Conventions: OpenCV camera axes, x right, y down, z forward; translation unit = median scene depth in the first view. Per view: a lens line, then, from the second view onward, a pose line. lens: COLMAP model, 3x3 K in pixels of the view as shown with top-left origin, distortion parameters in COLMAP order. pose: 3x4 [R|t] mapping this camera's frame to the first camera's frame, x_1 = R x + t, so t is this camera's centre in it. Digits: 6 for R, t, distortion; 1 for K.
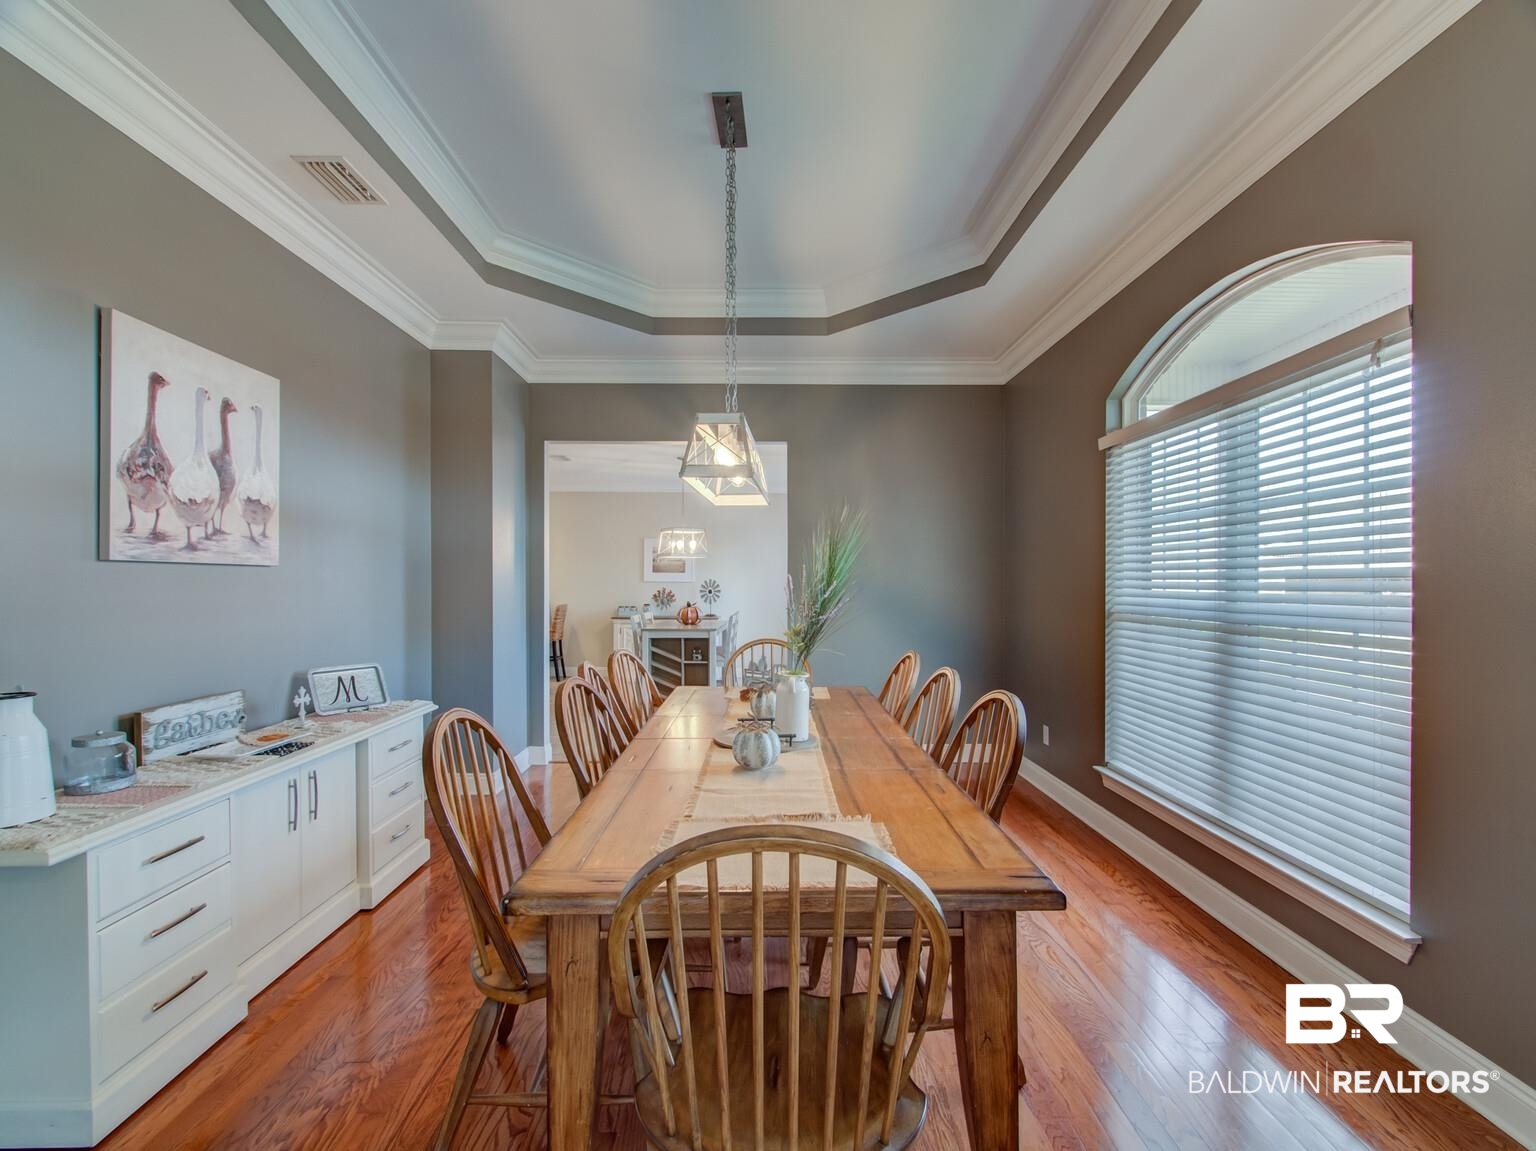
lens RADIAL K [[715.1, 0, 765.7], [0, 715.1, 584.2], [0, 0, 1]] dist [0.001630, -0.004604]
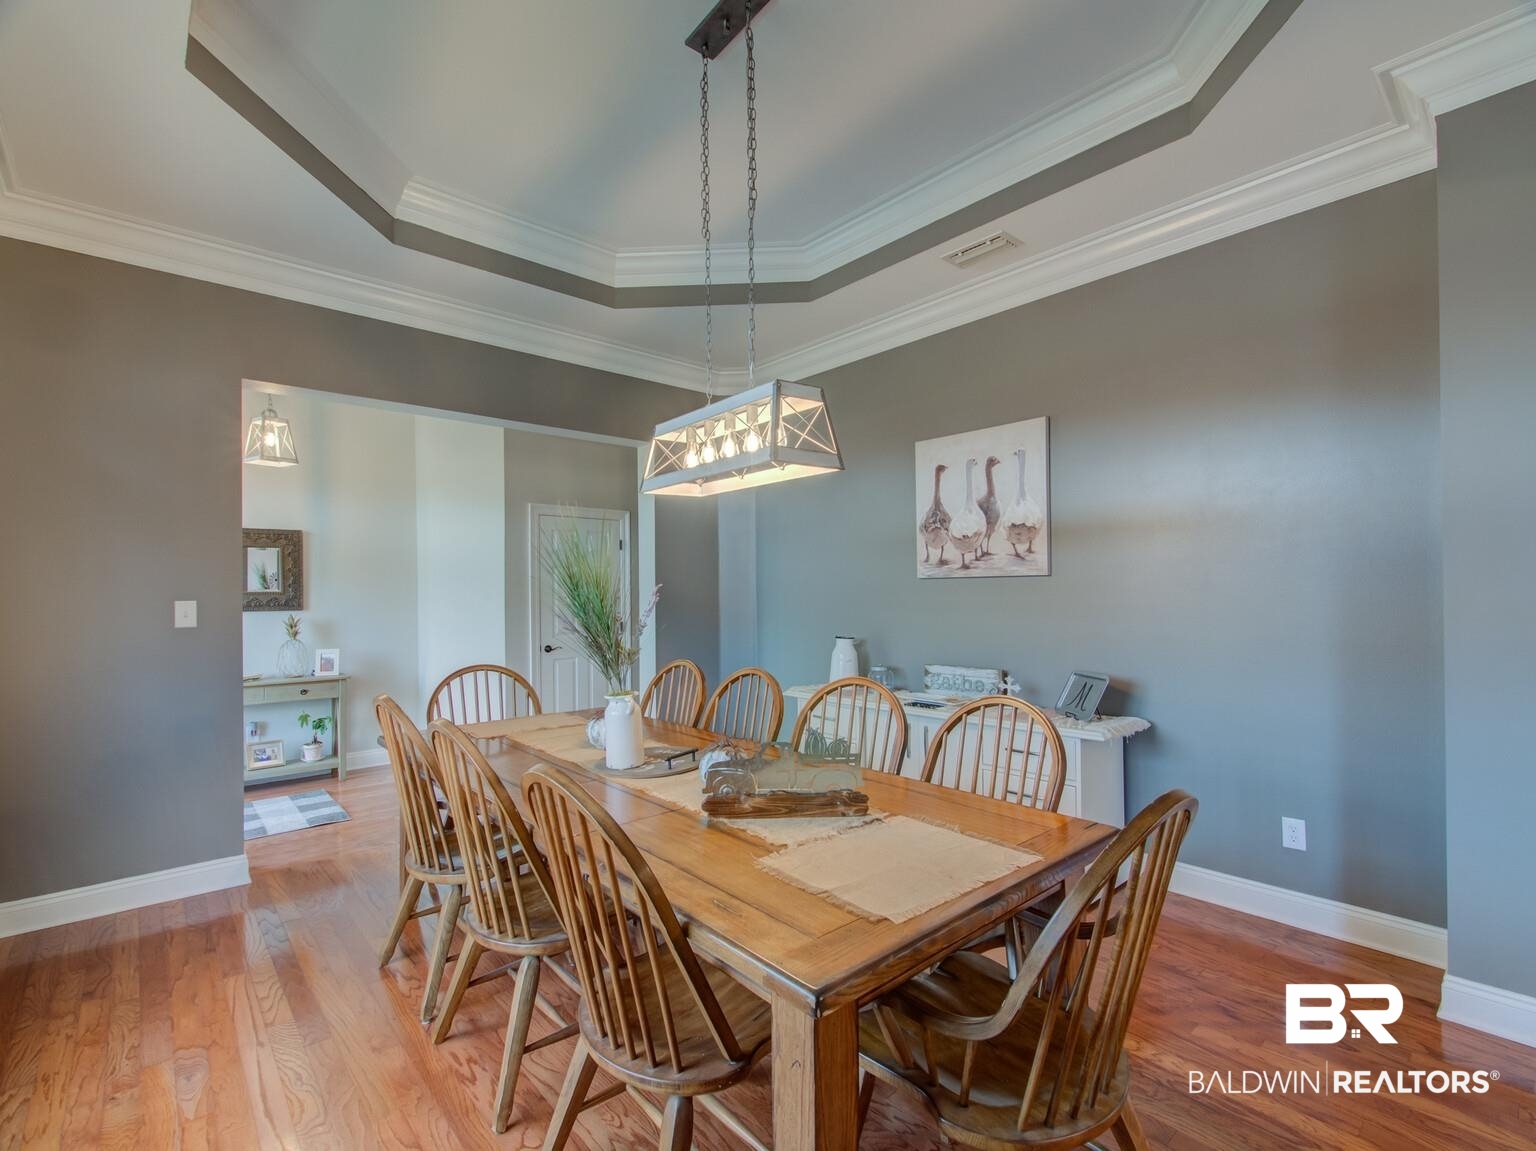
lens RADIAL K [[715.1, 0, 765.2], [0, 715.1, 578.9], [0, 0, 1]] dist [0.001630, -0.004604]
pose [[-0.759741, -0.004630, -0.650209, 0.496278], [0.008166, 0.999828, -0.016661, -0.003891], [0.650175, -0.017968, -0.759572, 1.817158]]
